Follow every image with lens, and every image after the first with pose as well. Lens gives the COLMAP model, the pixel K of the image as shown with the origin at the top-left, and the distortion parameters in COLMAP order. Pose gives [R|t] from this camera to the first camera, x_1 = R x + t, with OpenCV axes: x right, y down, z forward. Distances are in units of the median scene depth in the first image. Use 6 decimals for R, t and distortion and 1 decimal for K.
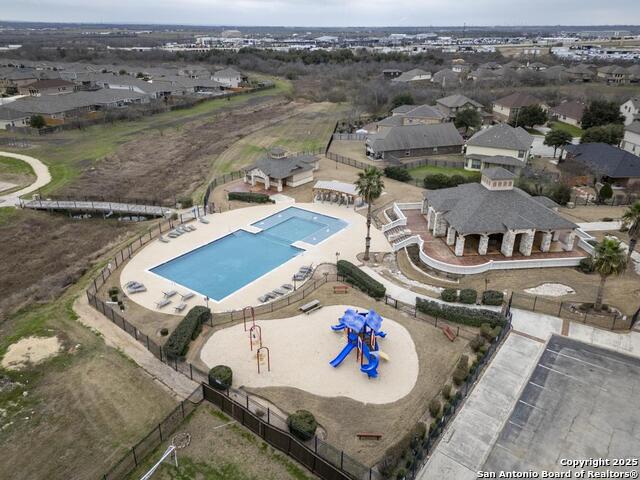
lens RADIAL K [[468.9, 0, 320.0], [0, 468.9, 240.0], [0, 0, 1]] dist [0.067299, -0.054213]
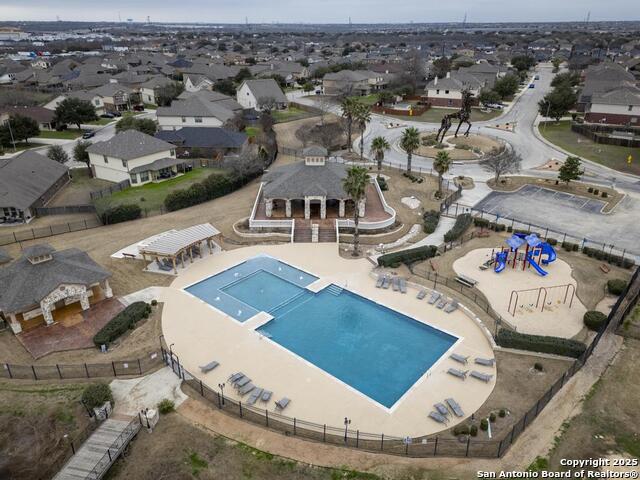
lens RADIAL K [[468.9, 0, 320.0], [0, 468.9, 240.0], [0, 0, 1]] dist [0.067299, -0.054213]
pose [[0.093011, -0.418336, 0.903518, -0.949560], [0.410049, 0.843017, 0.348112, -0.435246], [-0.907309, 0.338108, 0.249948, 0.933496]]
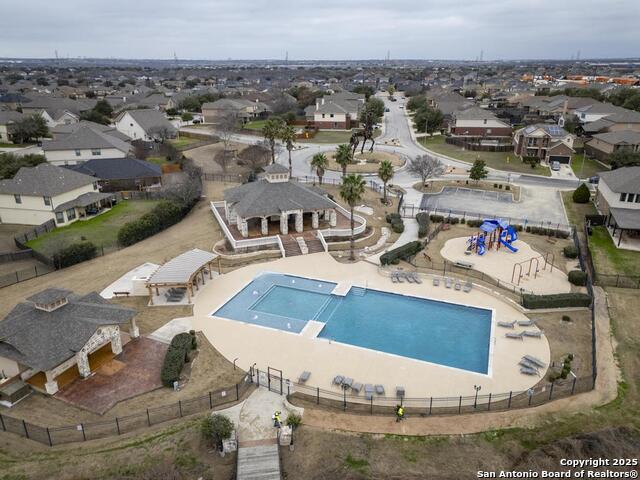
lens RADIAL K [[468.9, 0, 320.0], [0, 468.9, 240.0], [0, 0, 1]] dist [0.067299, -0.054213]
pose [[-0.254762, -0.348431, 0.902049, -0.963004], [0.396361, 0.813242, 0.426070, -0.556535], [-0.882040, 0.466084, -0.069078, 1.298202]]
